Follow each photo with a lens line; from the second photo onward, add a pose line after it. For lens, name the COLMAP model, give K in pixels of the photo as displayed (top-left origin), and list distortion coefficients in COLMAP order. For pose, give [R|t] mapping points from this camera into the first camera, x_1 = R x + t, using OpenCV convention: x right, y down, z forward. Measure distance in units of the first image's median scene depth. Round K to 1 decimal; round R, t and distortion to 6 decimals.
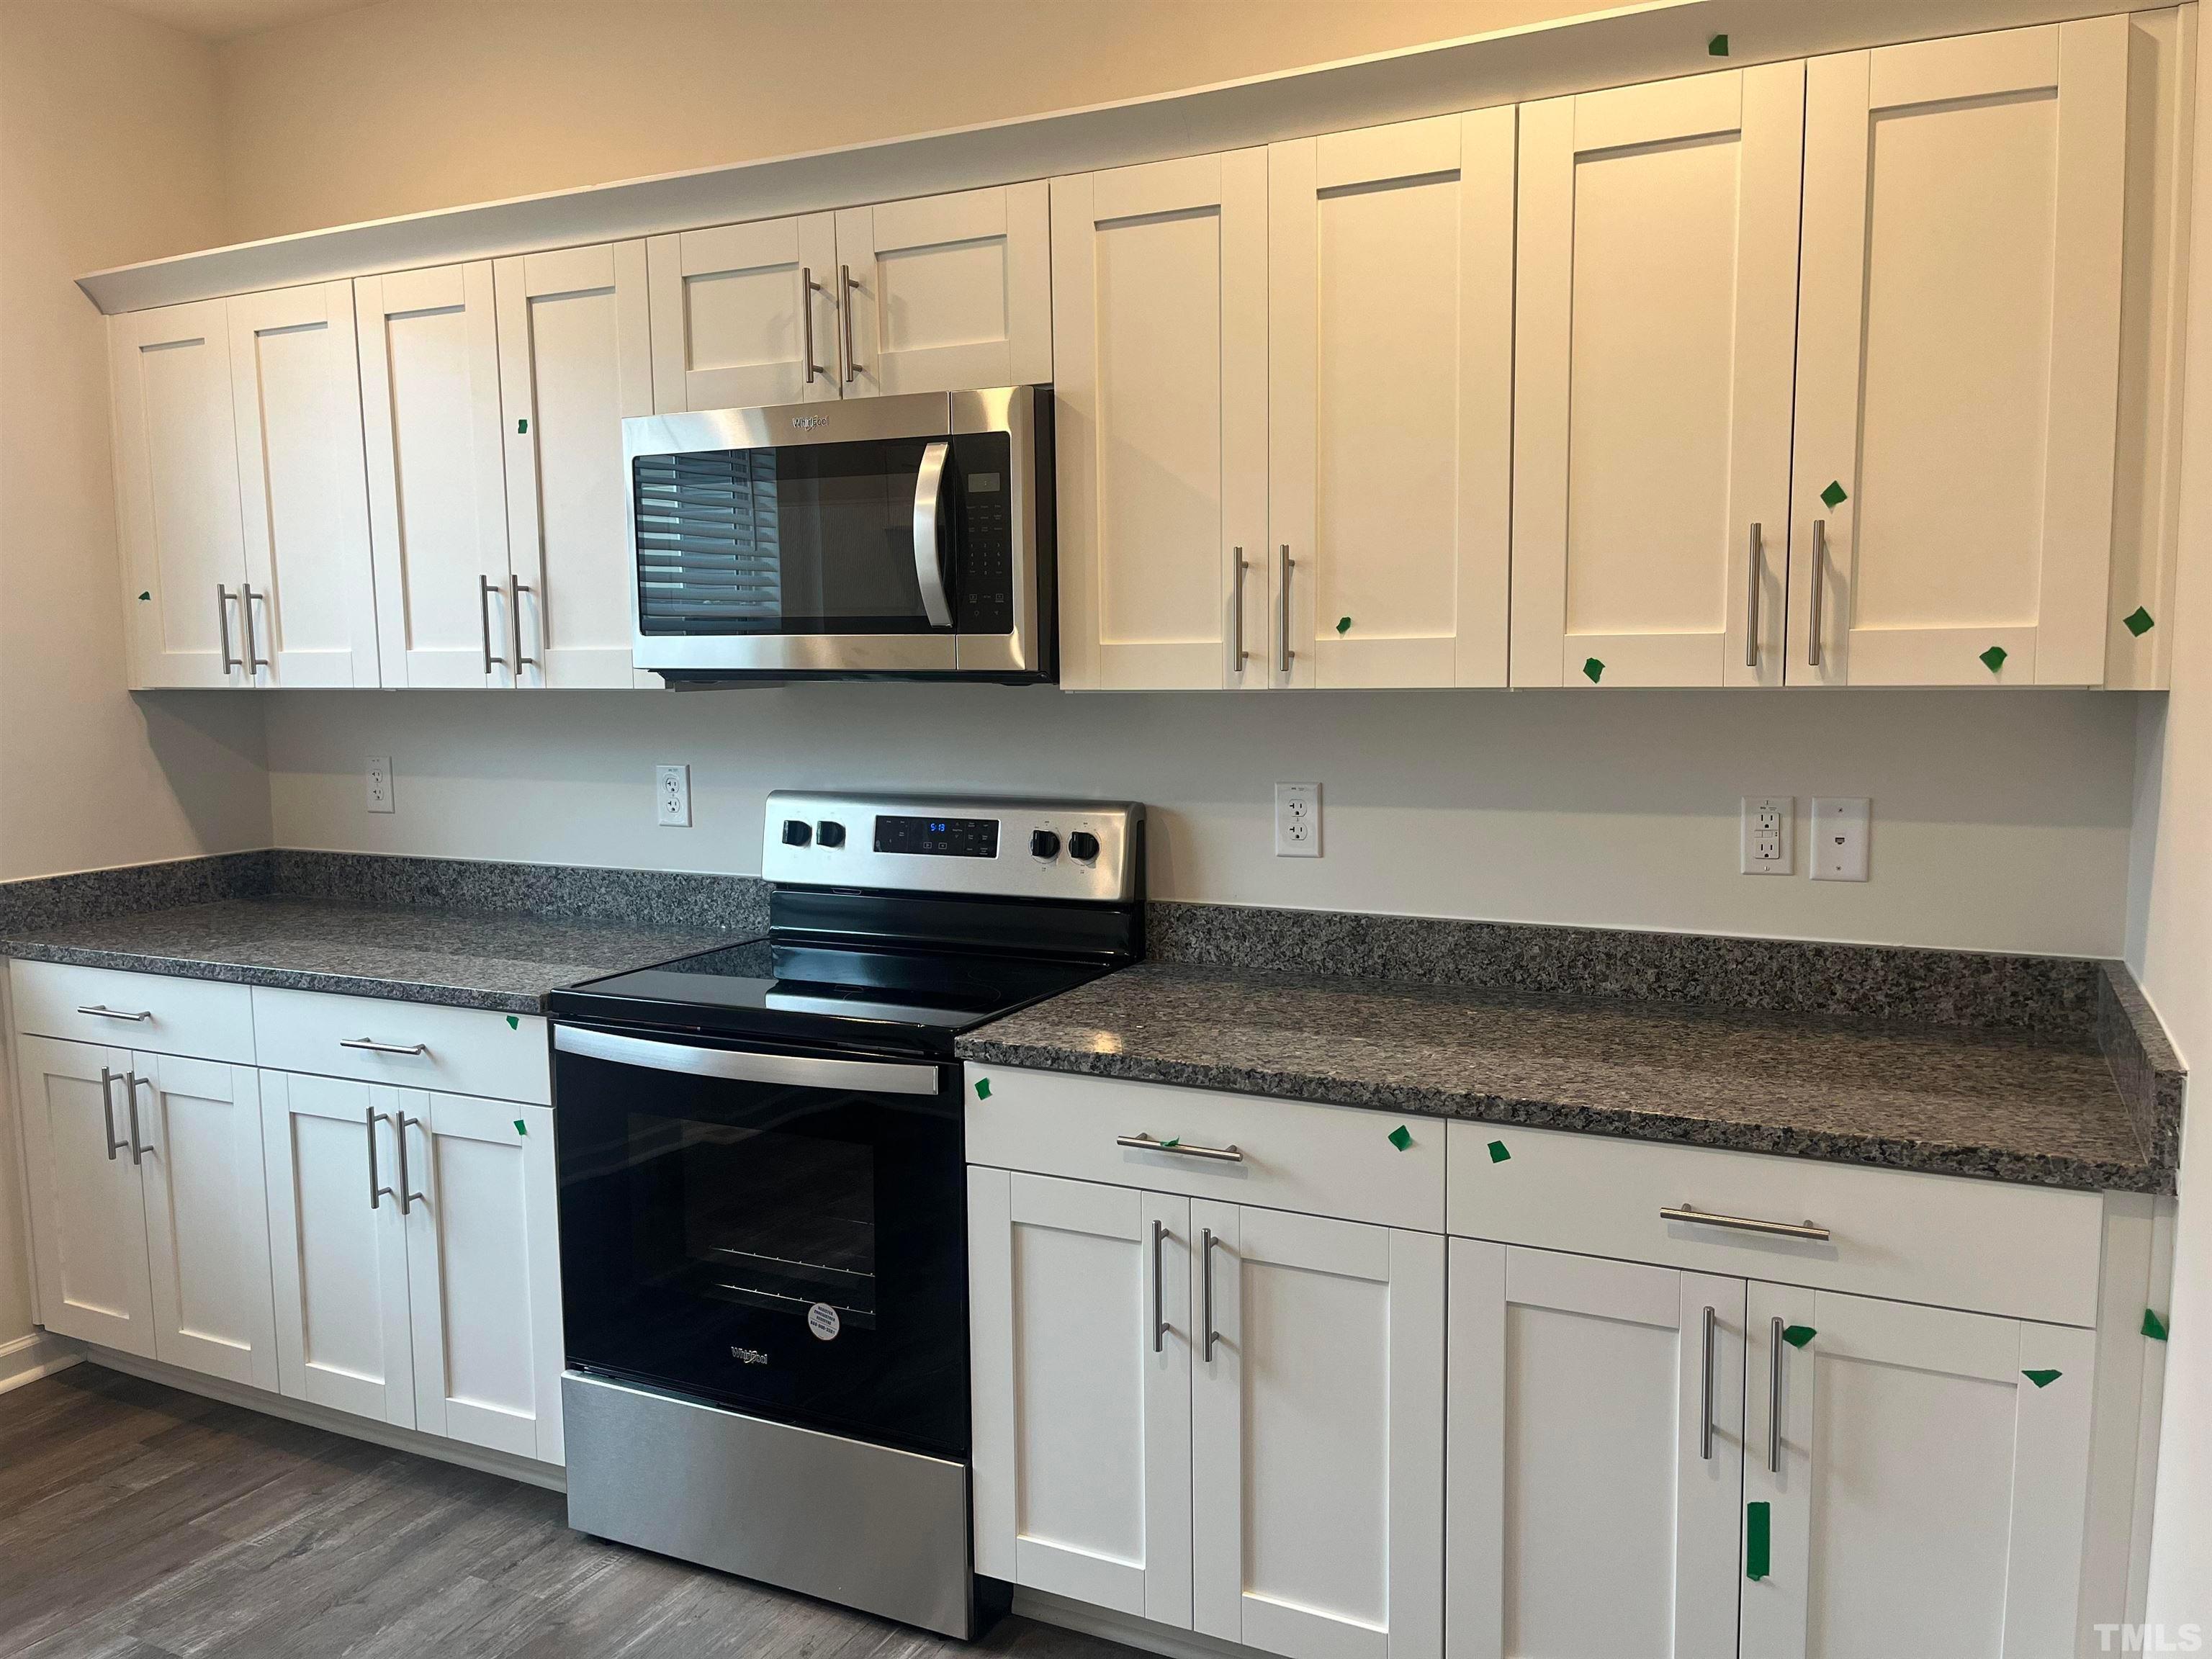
lens RADIAL K [[1669.5, 0, 1106.0], [0, 1669.5, 829.5], [0, 0, 1]] dist [0.074845, -0.096622]
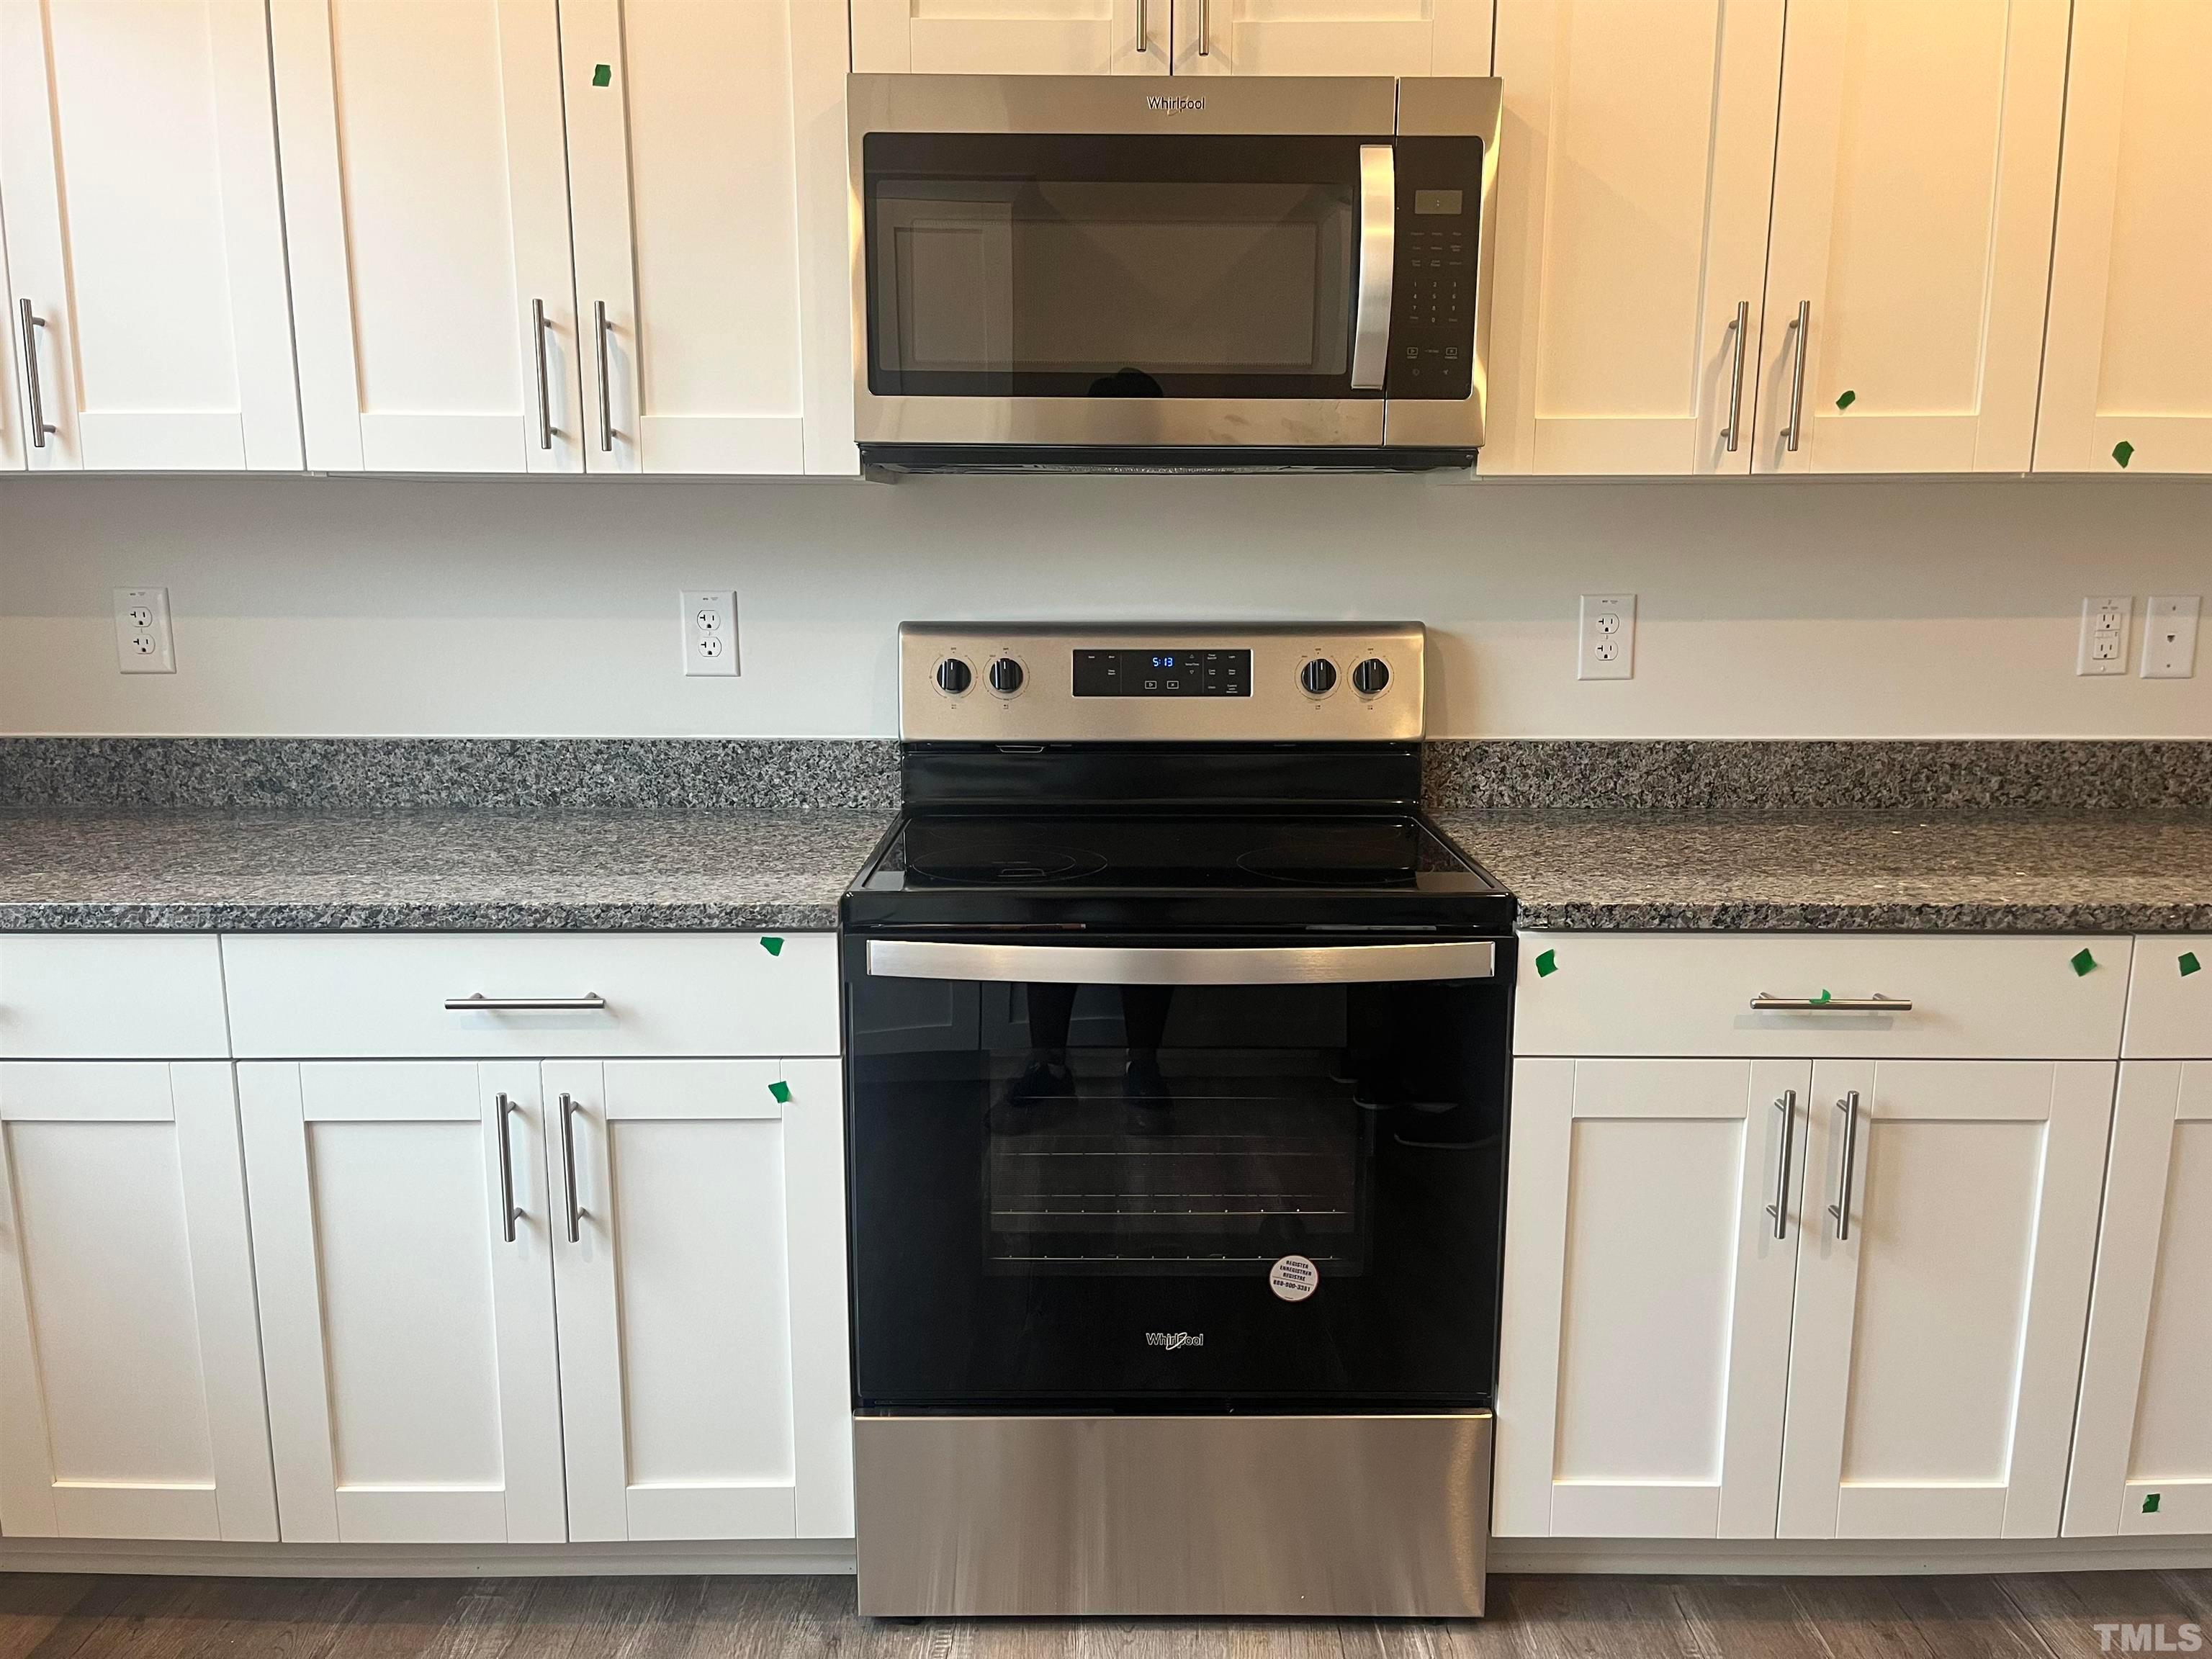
lens RADIAL K [[1680.7, 0, 1108.8], [0, 1680.7, 837.1], [0, 0, 1]] dist [0.065553, -0.090821]
pose [[0.896740, -0.068151, 0.437279, -0.535555], [0.035013, 0.995900, 0.083412, 0.015964], [-0.441171, -0.059488, 0.895449, 0.315771]]
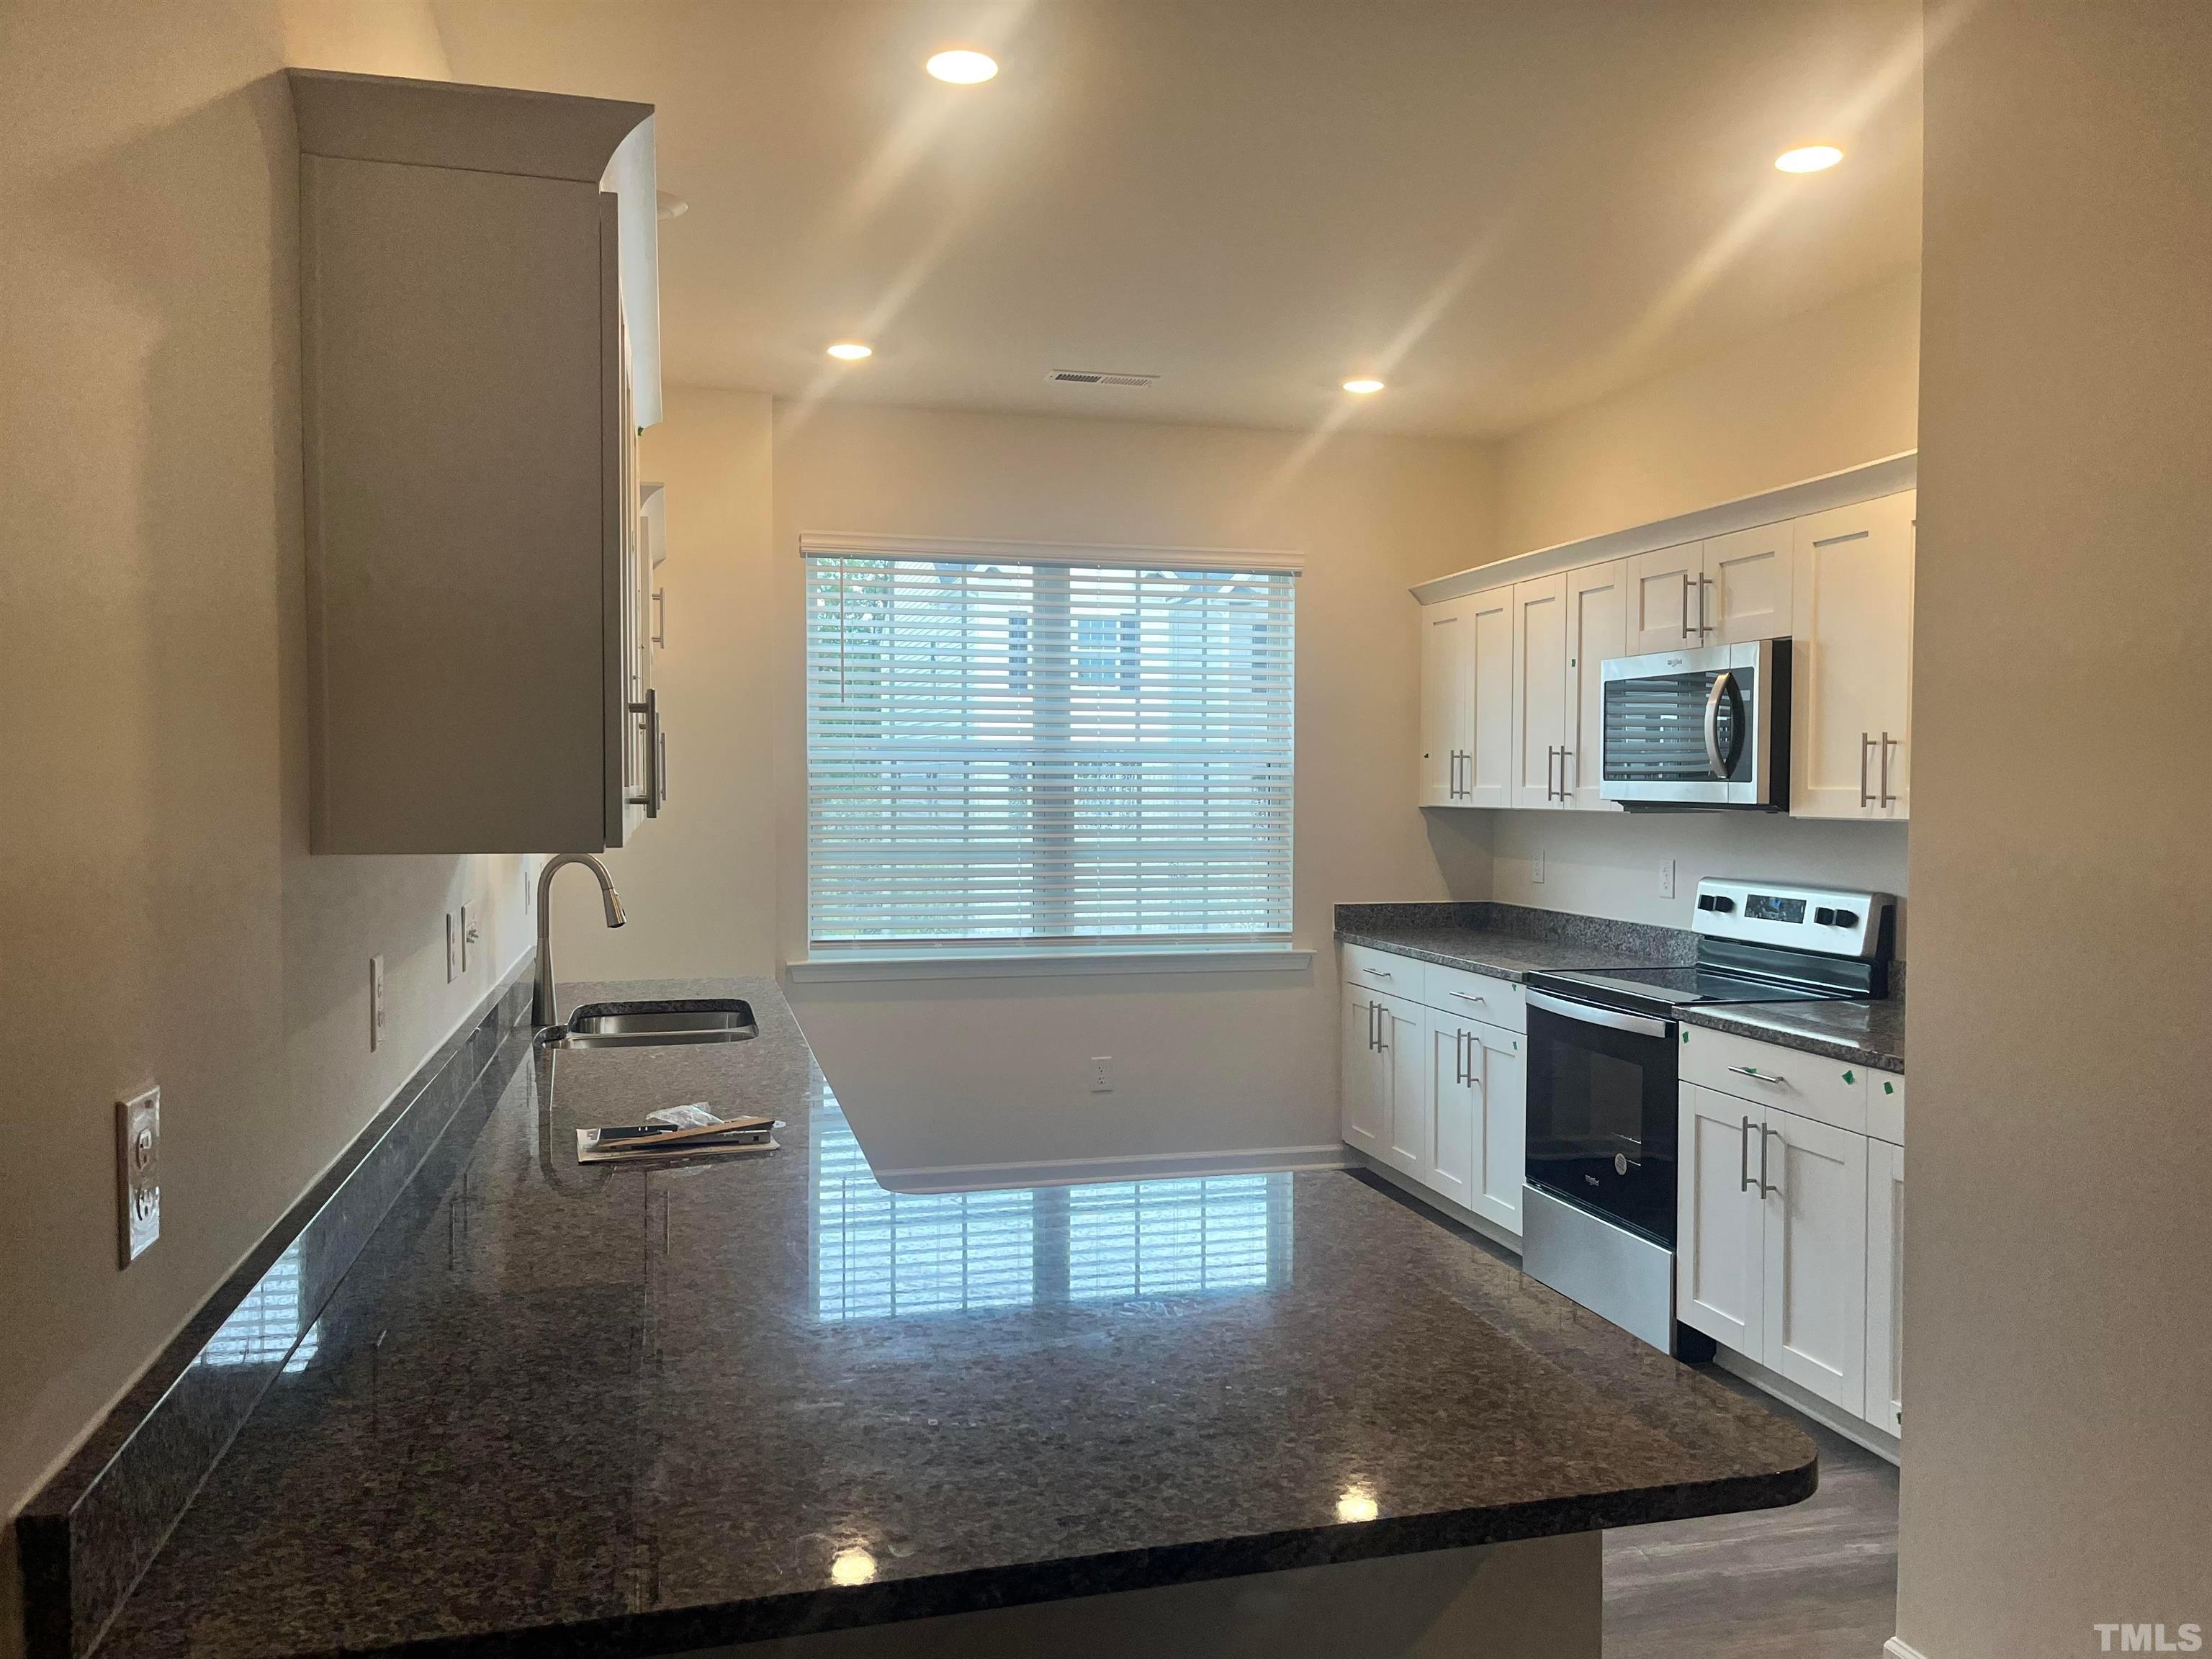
lens RADIAL K [[1669.5, 0, 1106.0], [0, 1669.5, 829.5], [0, 0, 1]] dist [0.074845, -0.096622]
pose [[0.649934, 0.034135, -0.759224, 0.762100], [-0.091421, 0.995248, -0.033515, 0.044640], [0.754472, 0.091192, 0.649966, -0.564338]]
